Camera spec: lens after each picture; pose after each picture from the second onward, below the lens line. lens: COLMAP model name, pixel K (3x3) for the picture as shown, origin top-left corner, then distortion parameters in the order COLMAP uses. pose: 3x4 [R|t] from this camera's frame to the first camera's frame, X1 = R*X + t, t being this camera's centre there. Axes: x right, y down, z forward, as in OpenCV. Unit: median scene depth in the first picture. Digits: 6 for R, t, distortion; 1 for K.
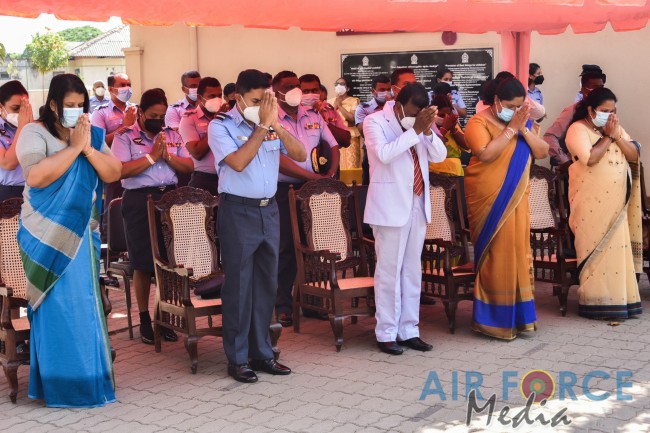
lens RADIAL K [[1049.7, 0, 324.4], [0, 1049.7, 214.2], [0, 0, 1]] dist [-0.013938, 0.000000]
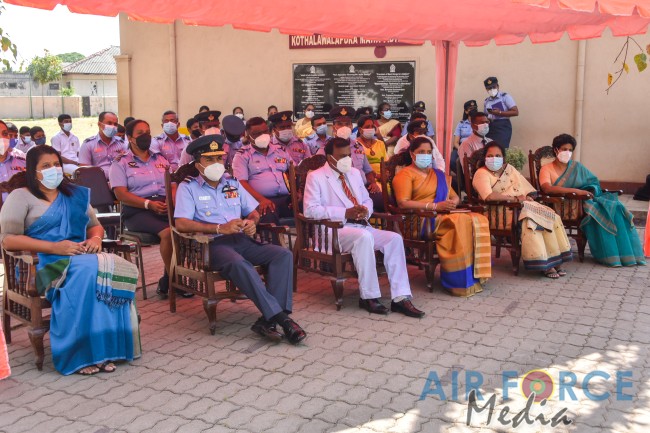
lens RADIAL K [[714.2, 0, 324.8], [0, 714.2, 218.1], [0, 0, 1]] dist [-0.007663, 0.000000]
pose [[0.993032, 0.005277, 0.117727, -0.084136], [-0.009540, 0.999318, 0.035676, 0.005749], [-0.117458, -0.036550, 0.992405, 0.234539]]
